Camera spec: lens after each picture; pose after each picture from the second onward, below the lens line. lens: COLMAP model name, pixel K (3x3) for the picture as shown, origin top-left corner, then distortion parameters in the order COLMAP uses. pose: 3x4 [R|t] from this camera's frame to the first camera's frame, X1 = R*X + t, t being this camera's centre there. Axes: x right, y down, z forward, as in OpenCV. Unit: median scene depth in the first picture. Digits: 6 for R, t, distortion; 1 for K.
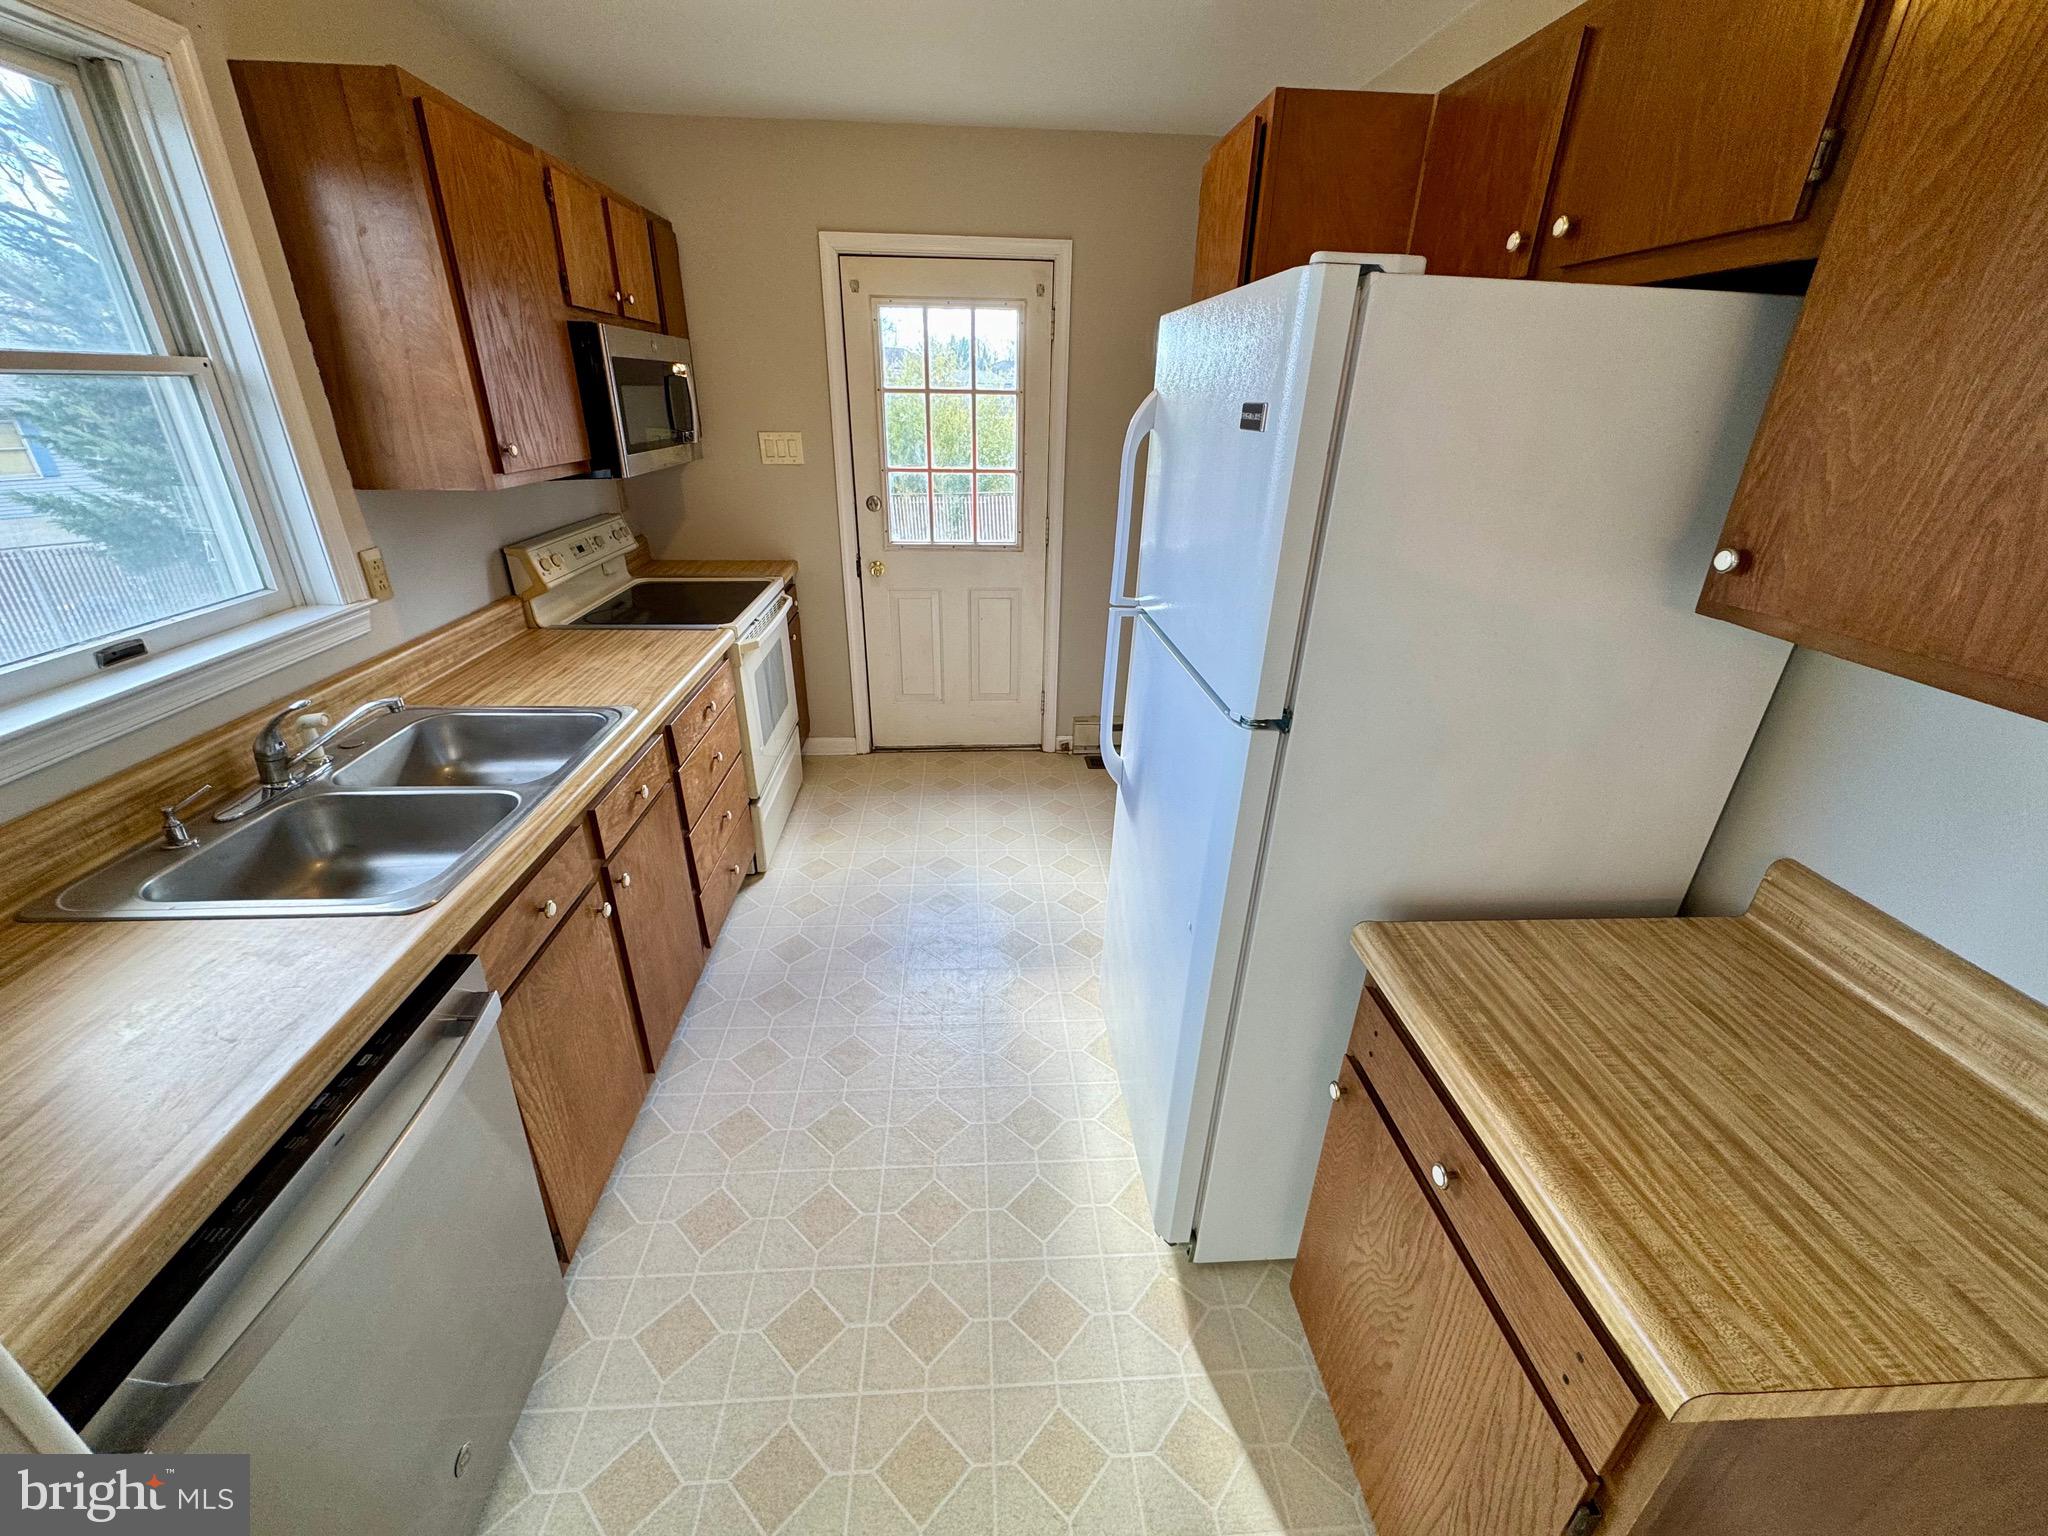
lens RADIAL K [[817.8, 0, 1030.7], [0, 817.8, 763.6], [0, 0, 1]] dist [0.000665, 0.000185]
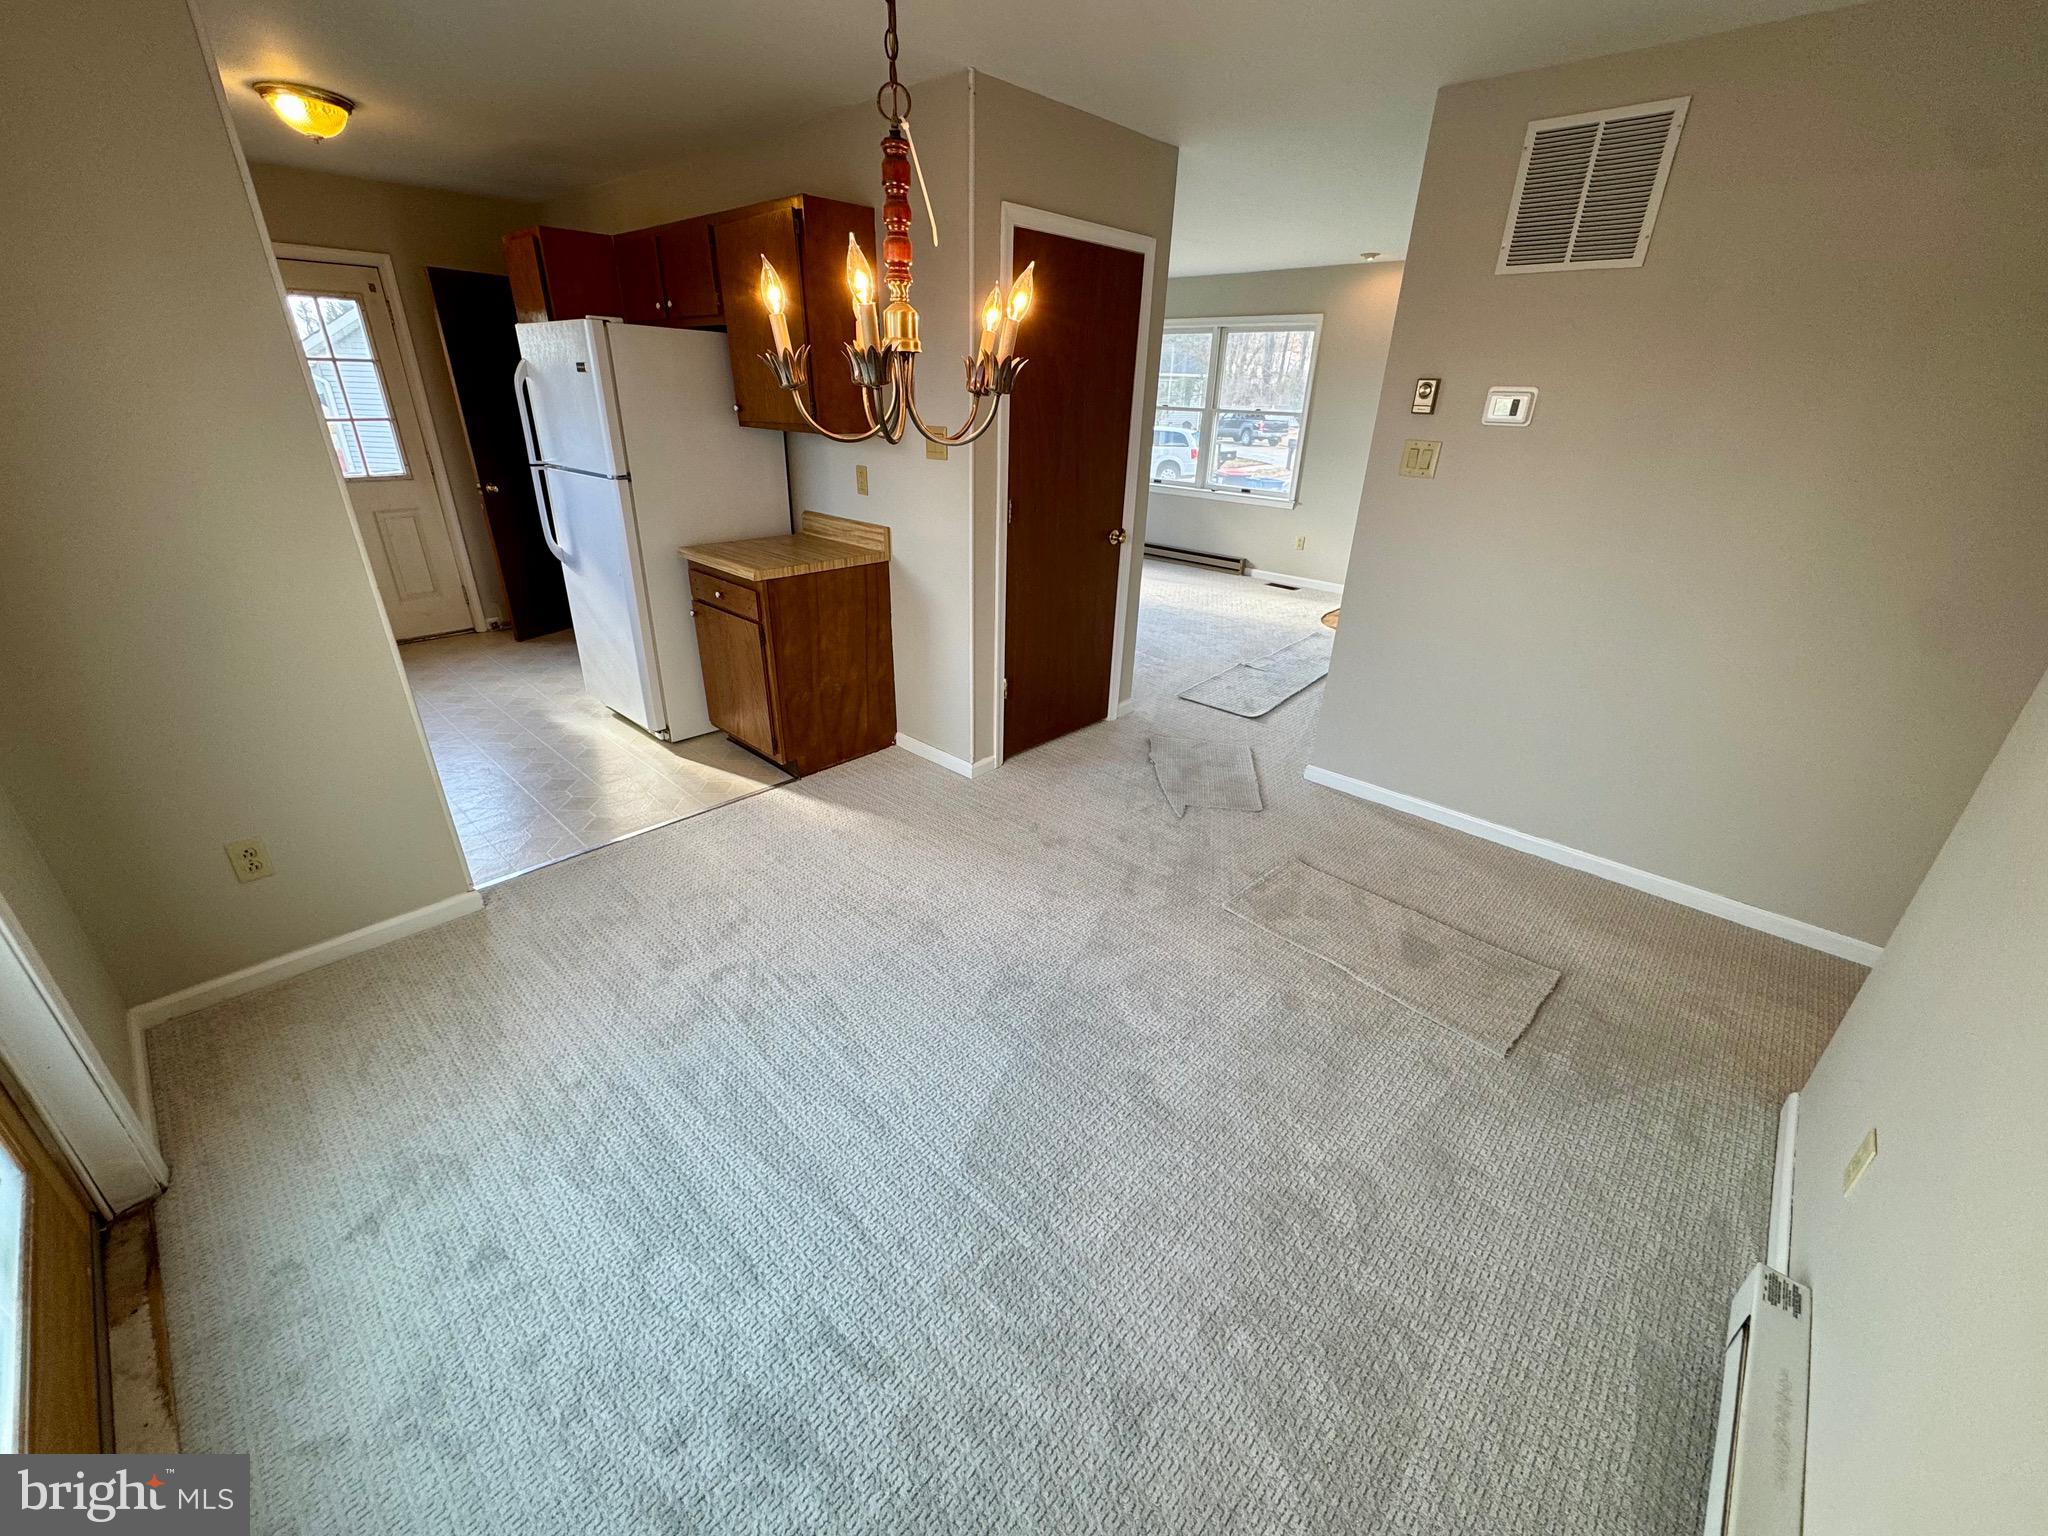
lens RADIAL K [[814.2, 0, 1022.4], [0, 814.2, 758.9], [0, 0, 1]] dist [0.001061, -0.000062]
pose [[0.736672, -0.284861, 0.613326, -0.511858], [0.273791, 0.954929, 0.114667, 0.687886], [-0.618347, 0.083451, 0.781462, -1.450993]]
